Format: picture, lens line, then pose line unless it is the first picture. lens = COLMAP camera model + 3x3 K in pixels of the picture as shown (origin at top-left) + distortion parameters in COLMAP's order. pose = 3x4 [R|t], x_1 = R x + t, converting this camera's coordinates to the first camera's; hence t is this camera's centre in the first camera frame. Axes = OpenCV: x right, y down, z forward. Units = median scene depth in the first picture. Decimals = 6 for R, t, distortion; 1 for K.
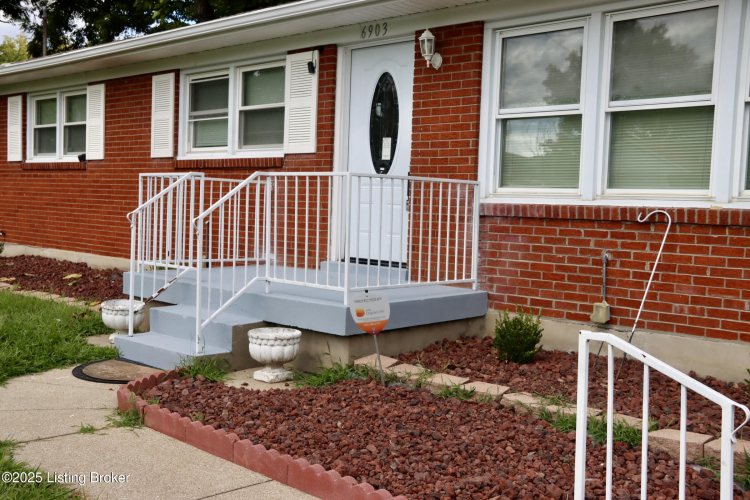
lens RADIAL K [[829.0, 0, 374.2], [0, 829.0, 248.8], [0, 0, 1]] dist [0.056761, 0.000000]
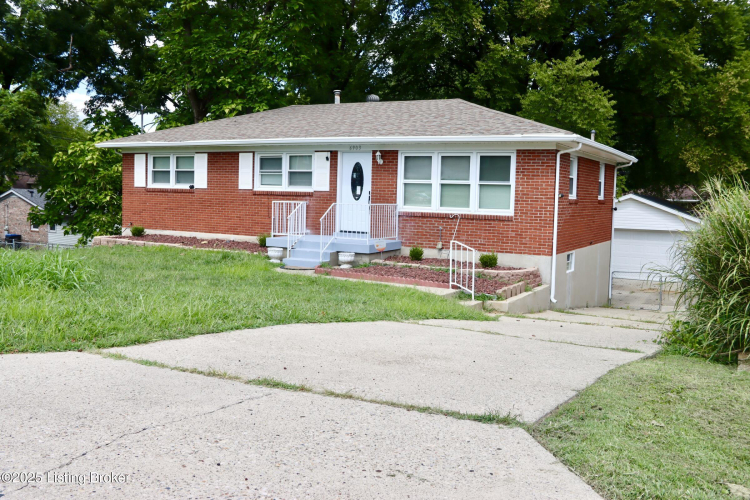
lens RADIAL K [[705.3, 0, 375.4], [0, 705.3, 249.7], [0, 0, 1]] dist [0.003204, 0.000000]
pose [[0.969339, -0.030571, 0.243817, -0.496263], [0.021472, 0.998973, 0.039888, -0.016866], [-0.244786, -0.033430, 0.969001, -1.243866]]
